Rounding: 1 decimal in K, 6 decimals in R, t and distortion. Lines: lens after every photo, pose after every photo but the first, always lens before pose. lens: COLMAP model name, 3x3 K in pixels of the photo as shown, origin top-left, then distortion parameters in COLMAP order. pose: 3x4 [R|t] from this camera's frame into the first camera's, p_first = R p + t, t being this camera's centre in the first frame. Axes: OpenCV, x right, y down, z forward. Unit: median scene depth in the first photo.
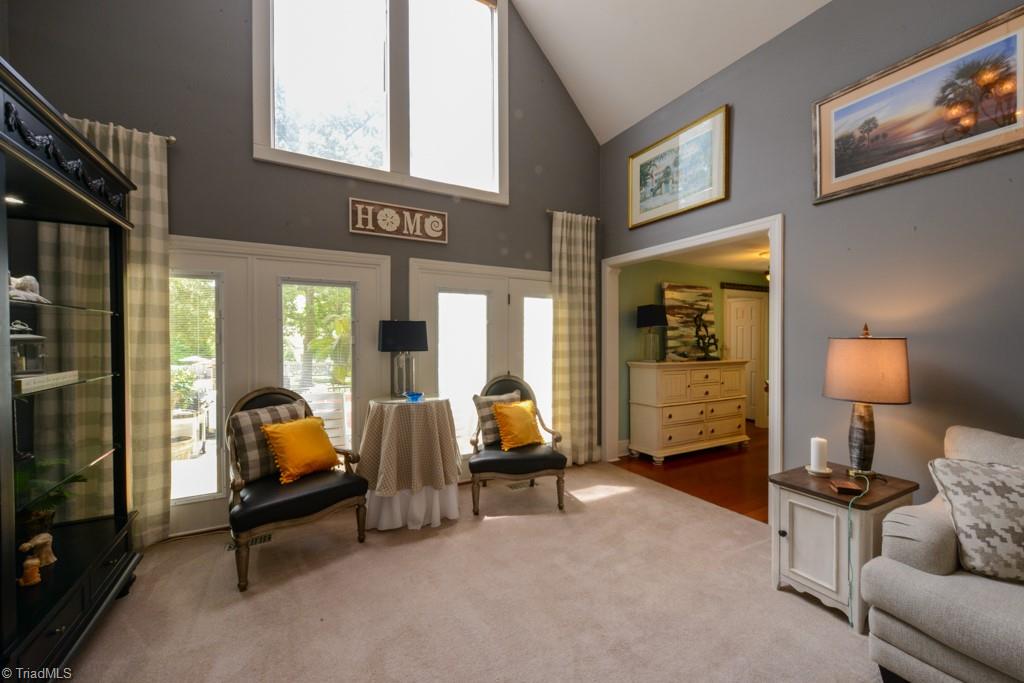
lens RADIAL K [[403.5, 0, 508.0], [0, 403.5, 343.1], [0, 0, 1]] dist [0.014869, -0.003323]
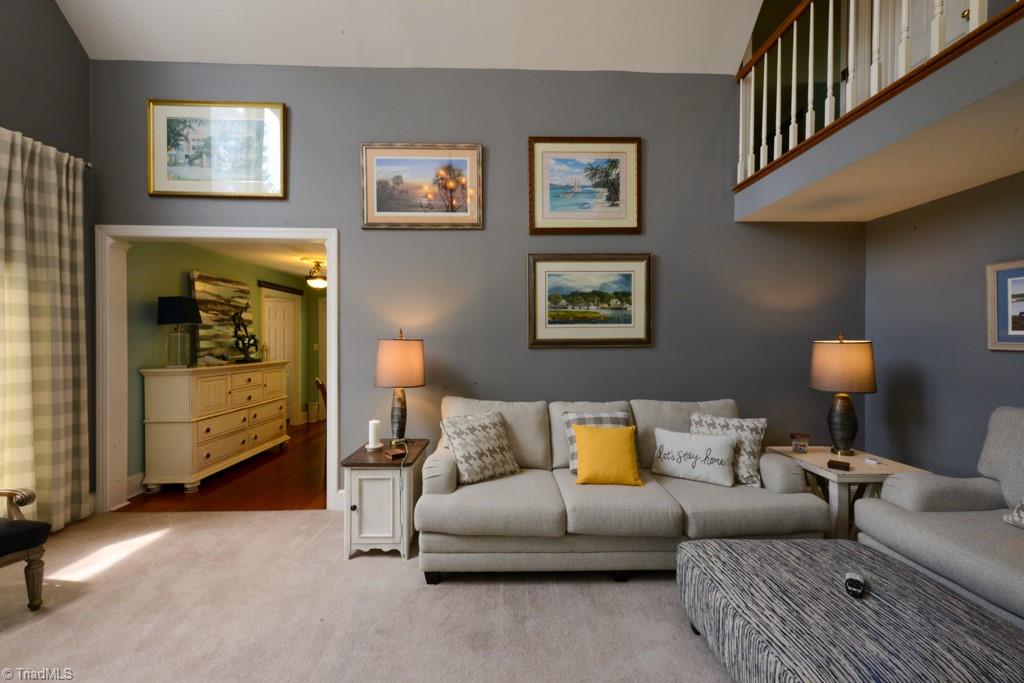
lens RADIAL K [[403.5, 0, 519.3], [0, 403.5, 344.0], [0, 0, 1]] dist [0.014869, -0.003323]
pose [[0.449028, -0.003863, 0.893510, -0.099308], [0.004468, 0.999988, 0.002078, 0.001127], [-0.893507, 0.003059, 0.449039, 0.043829]]
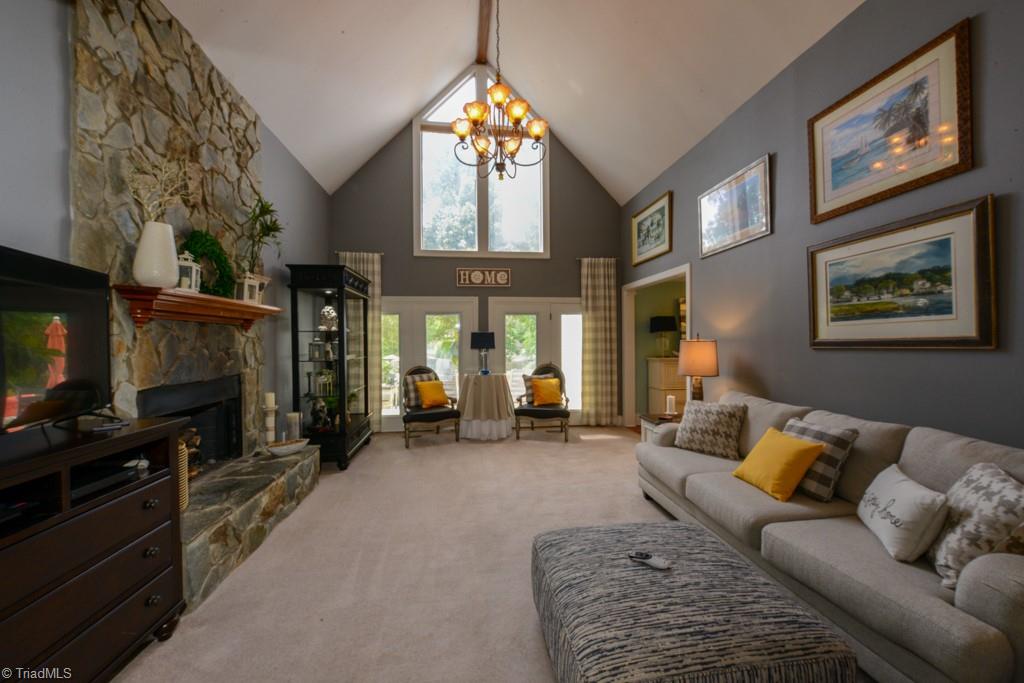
lens RADIAL K [[379.6, 0, 502.8], [0, 379.6, 345.7], [0, 0, 1]] dist [-0.001173, -0.000513]
pose [[0.929056, -0.001199, -0.369937, 0.478299], [0.002663, 0.999991, 0.003447, 0.000764], [0.369930, -0.004187, 0.929050, -0.591762]]
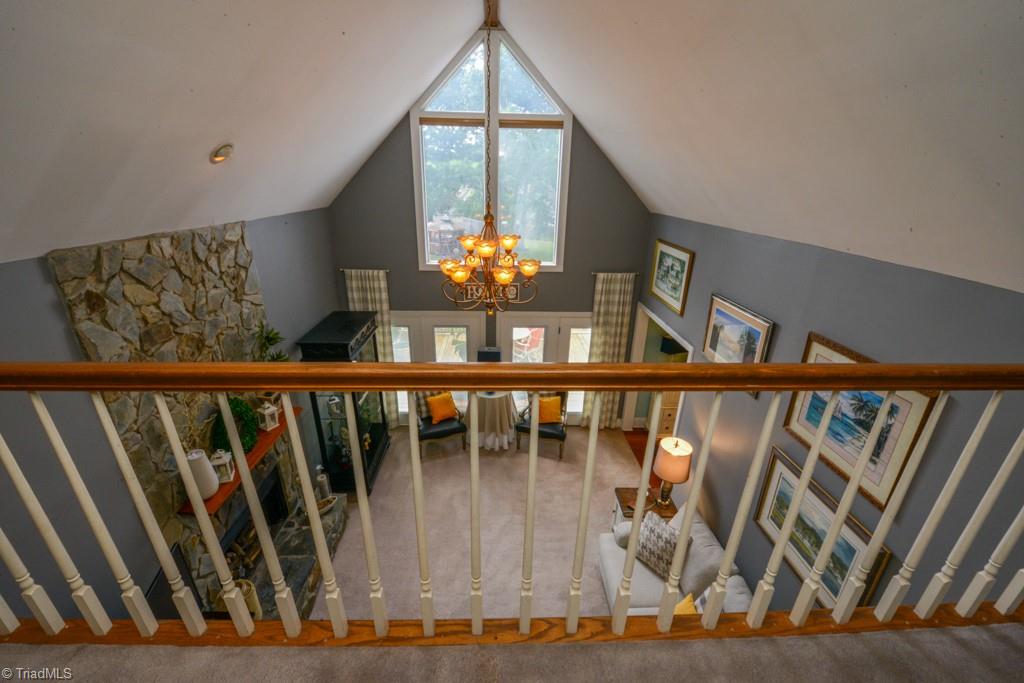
lens RADIAL K [[403.5, 0, 502.3], [0, 403.5, 344.5], [0, 0, 1]] dist [0.014869, -0.003323]
pose [[0.892207, 0.180551, -0.413966, 0.584424], [-0.020441, 0.931816, 0.362355, -0.780705], [0.451164, -0.314834, 0.835063, -0.552840]]
